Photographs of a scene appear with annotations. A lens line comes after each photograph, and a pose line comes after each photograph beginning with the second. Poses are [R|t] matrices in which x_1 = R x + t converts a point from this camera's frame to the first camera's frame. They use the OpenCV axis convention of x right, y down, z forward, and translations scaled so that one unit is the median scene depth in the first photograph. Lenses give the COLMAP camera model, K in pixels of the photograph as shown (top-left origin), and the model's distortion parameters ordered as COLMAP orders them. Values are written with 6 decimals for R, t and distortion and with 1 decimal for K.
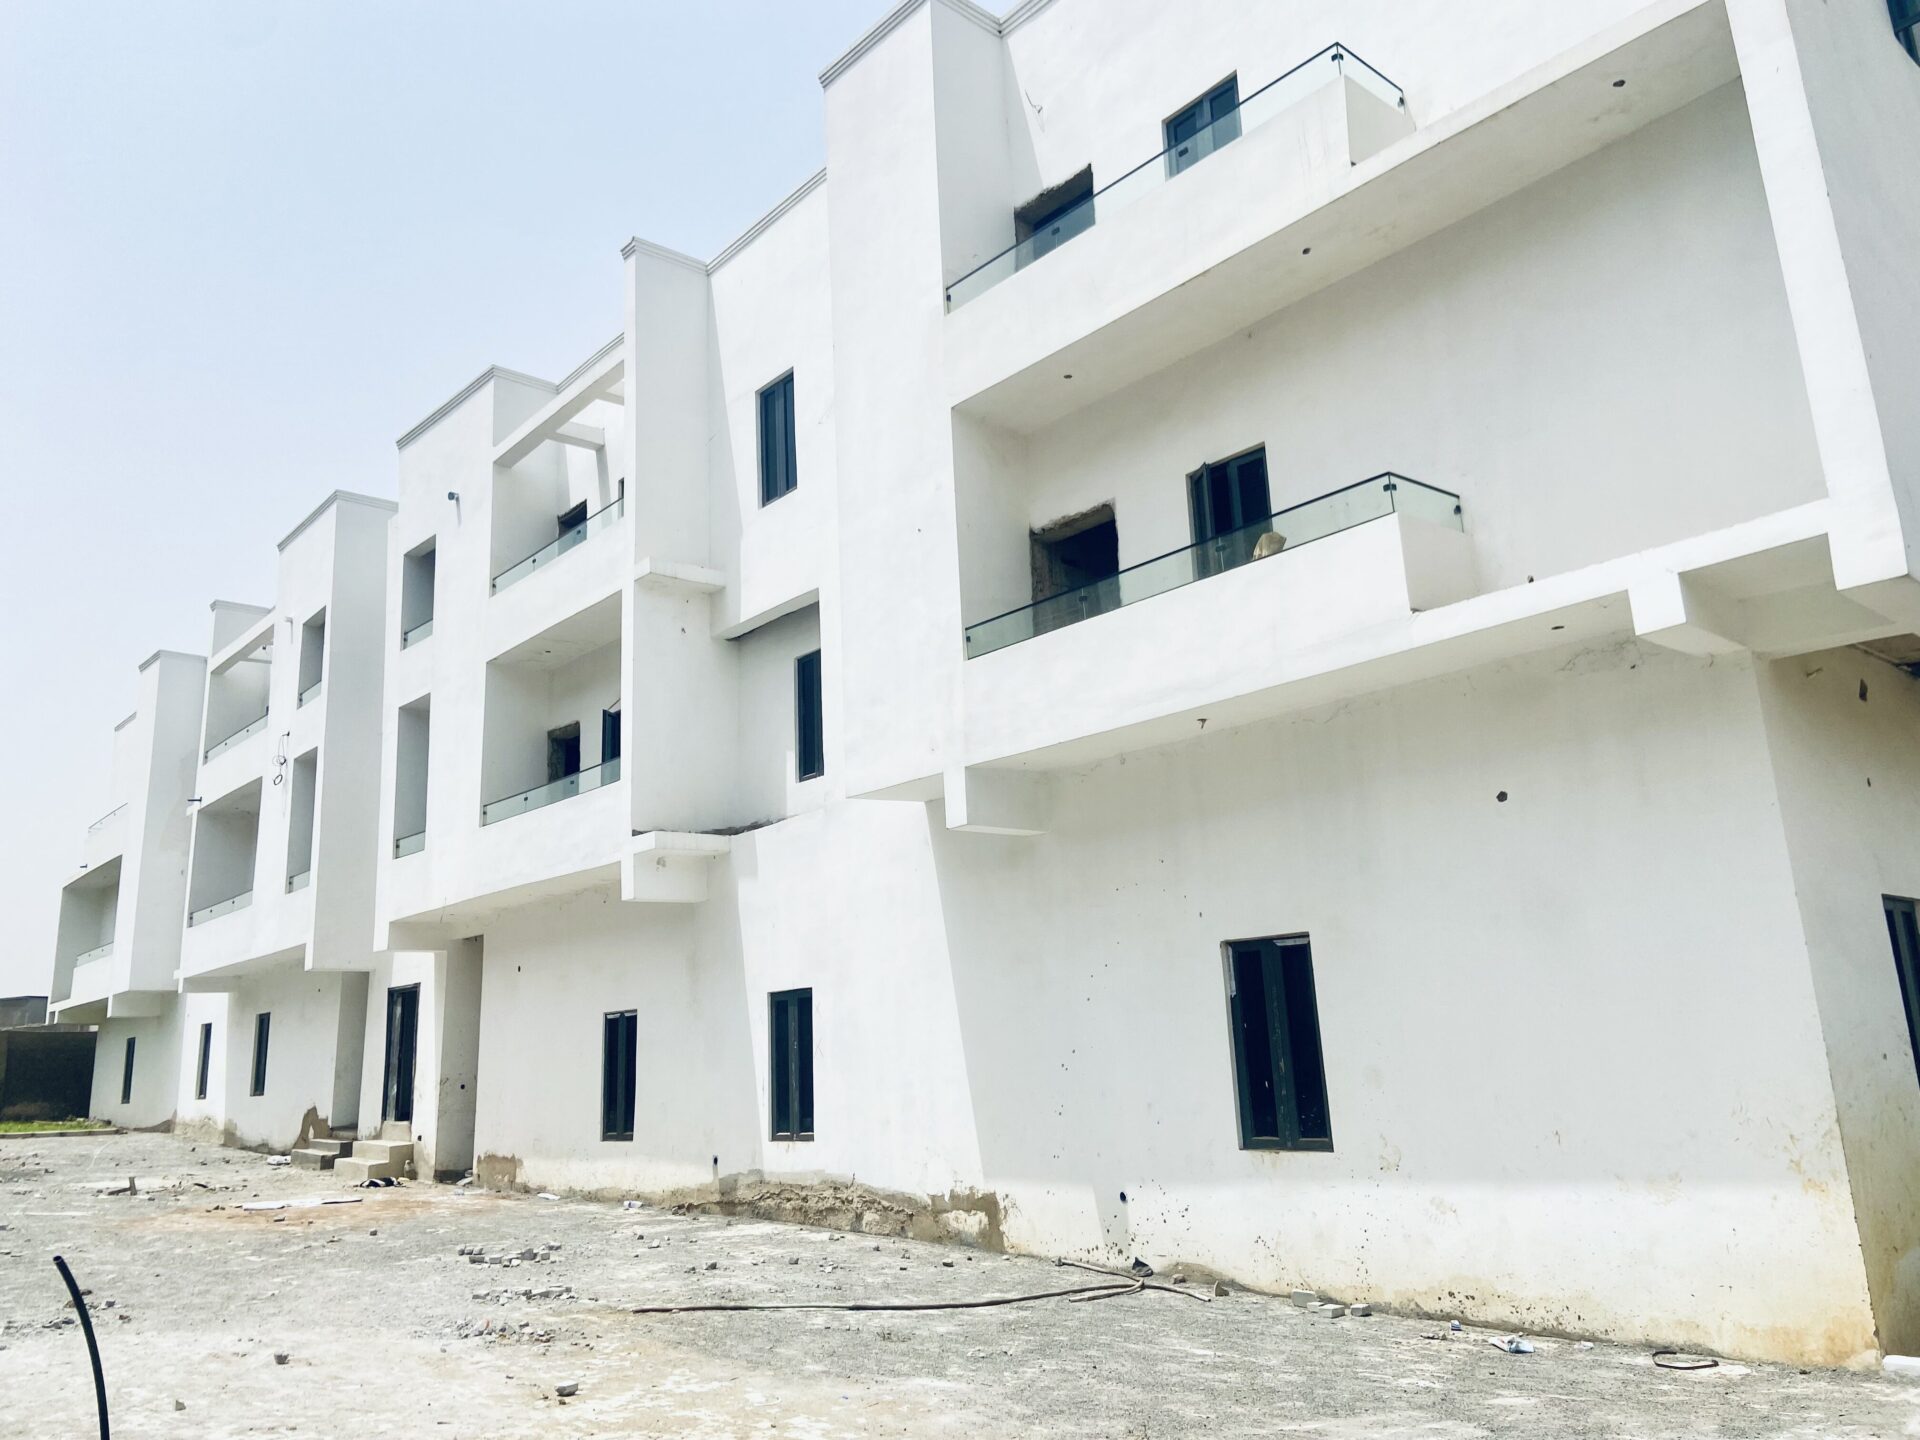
lens RADIAL K [[1438.8, 0, 950.4], [0, 1438.8, 698.0], [0, 0, 1]] dist [0.129631, -0.166079]
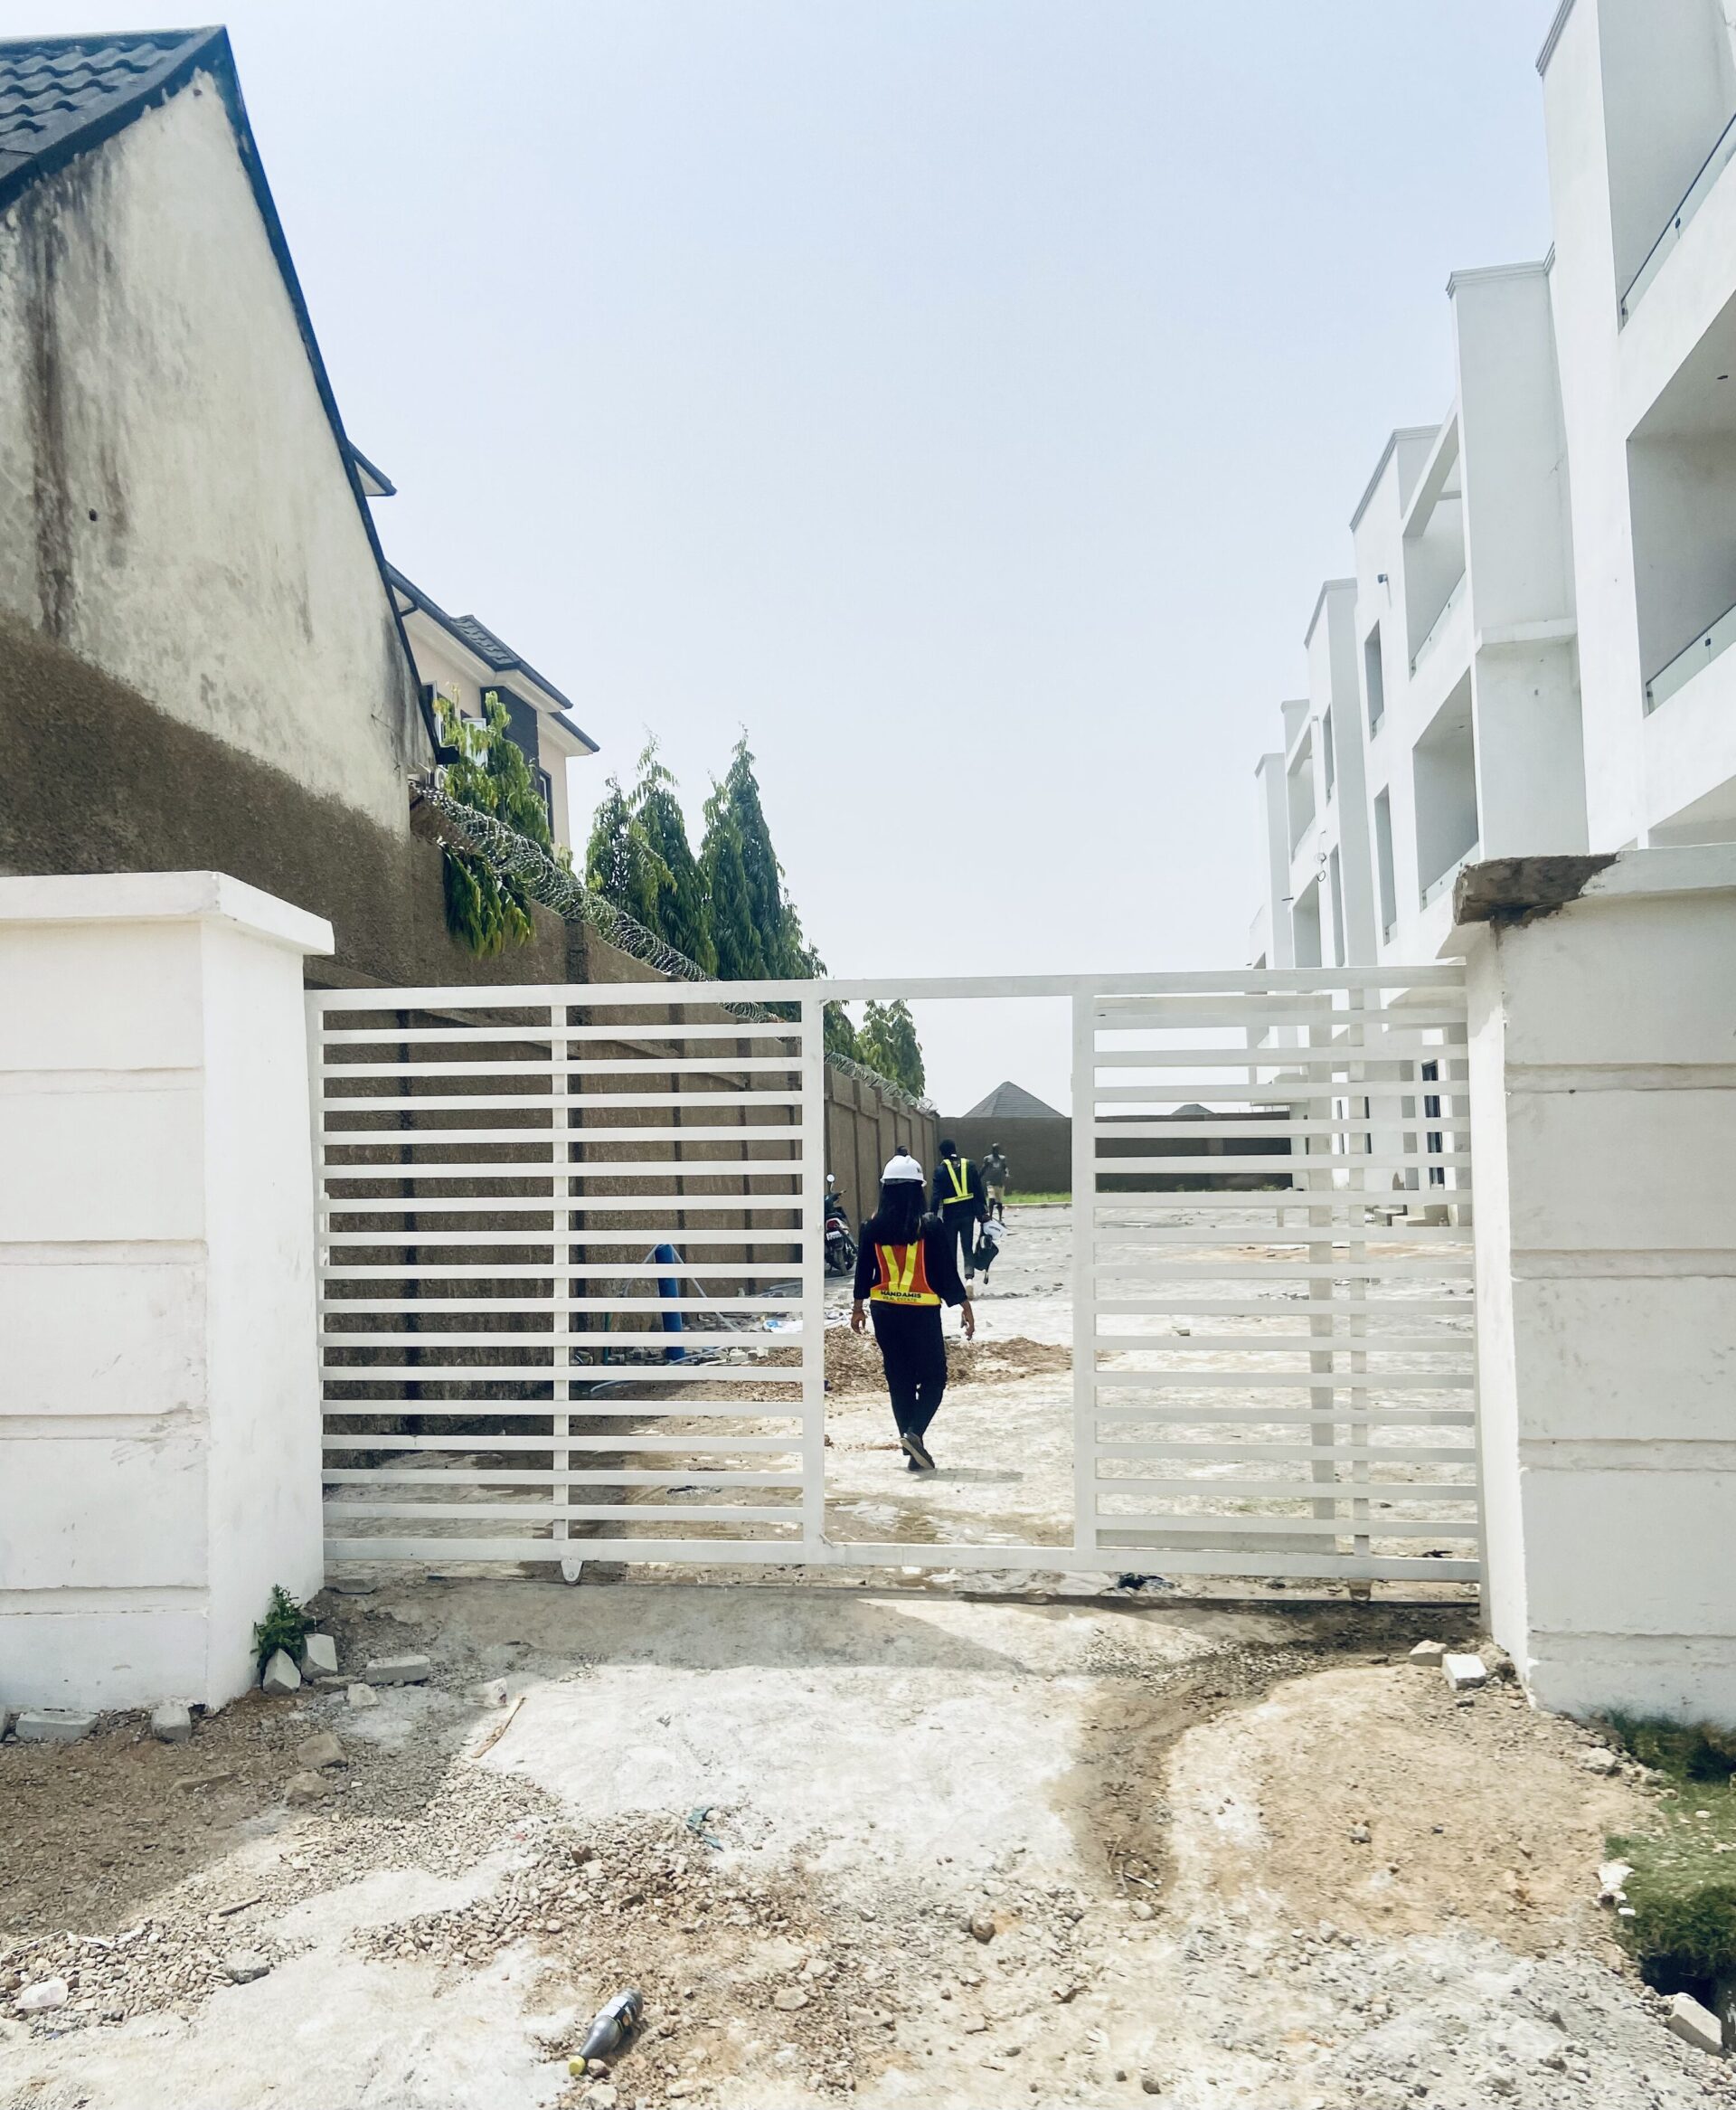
lens RADIAL K [[1754.1, 0, 861.4], [0, 1754.1, 1149.8], [0, 0, 1]] dist [0.128117, -0.158839]
pose [[0.662201, -0.017773, -0.749116, 0.697656], [0.201750, 0.967031, 0.155398, -0.048779], [0.721656, -0.254039, 0.643954, -0.290119]]
